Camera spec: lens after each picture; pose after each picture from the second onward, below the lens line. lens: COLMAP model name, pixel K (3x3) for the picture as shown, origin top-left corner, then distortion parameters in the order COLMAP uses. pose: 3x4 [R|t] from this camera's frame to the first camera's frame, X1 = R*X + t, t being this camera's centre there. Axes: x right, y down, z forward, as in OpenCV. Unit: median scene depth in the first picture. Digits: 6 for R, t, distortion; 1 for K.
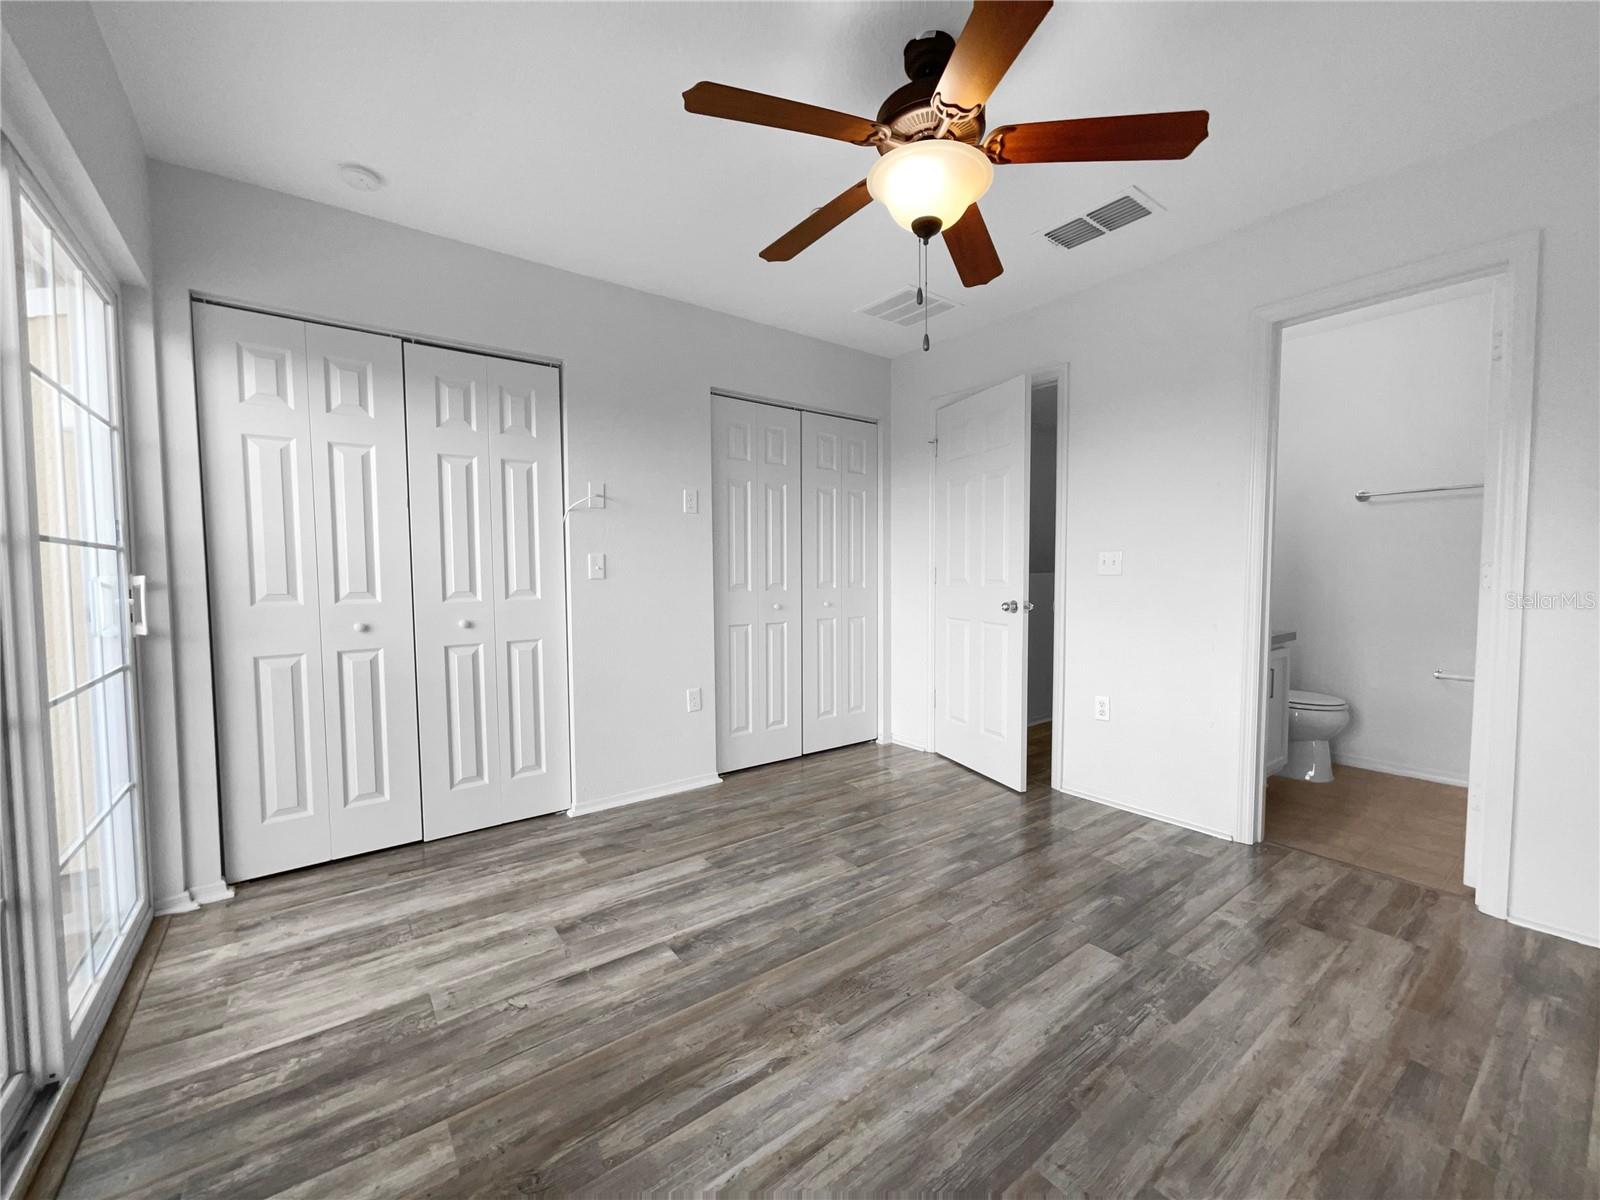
lens RADIAL K [[639.6, 0, 795.8], [0, 639.6, 599.4], [0, 0, 1]] dist [-0.001906, -0.000259]
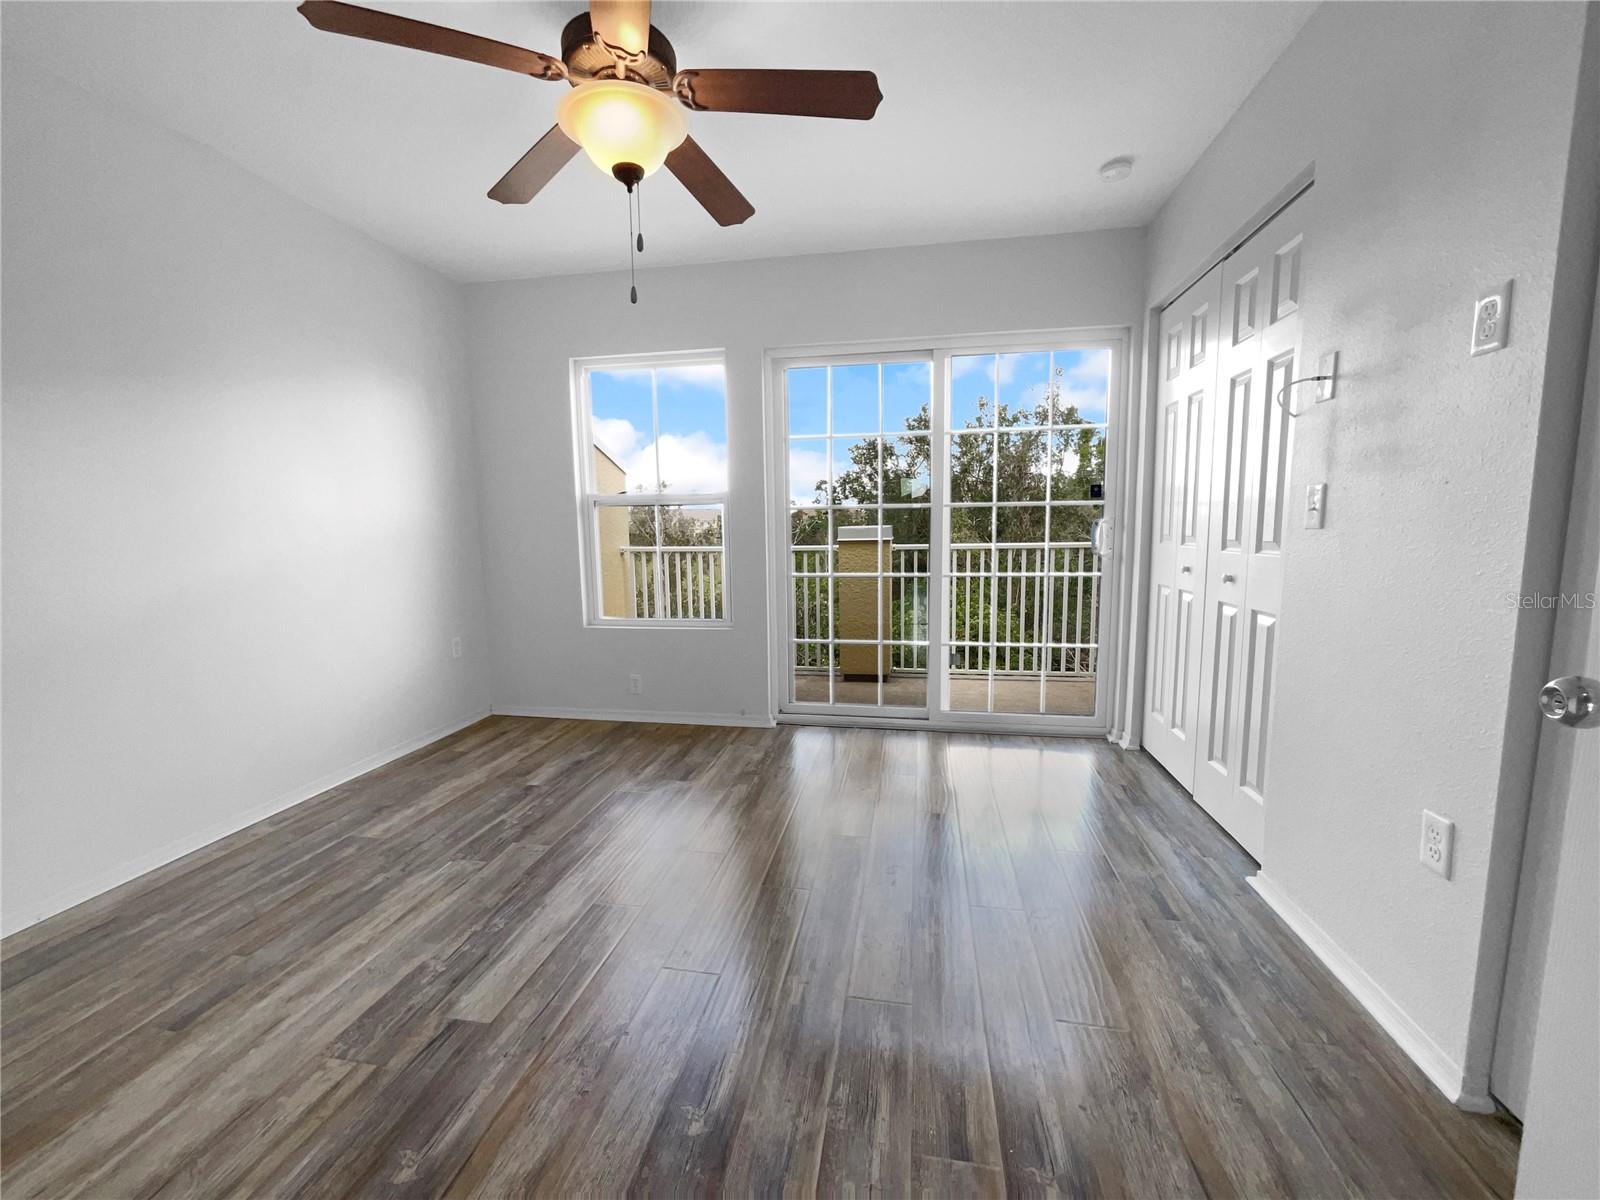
lens RADIAL K [[639.6, 0, 792.0], [0, 639.6, 608.9], [0, 0, 1]] dist [-0.001906, -0.000259]
pose [[-0.736237, 0.105352, -0.668472, 0.692021], [-0.011981, 0.985623, 0.168531, -0.080320], [0.676617, 0.132088, -0.724391, 1.841130]]
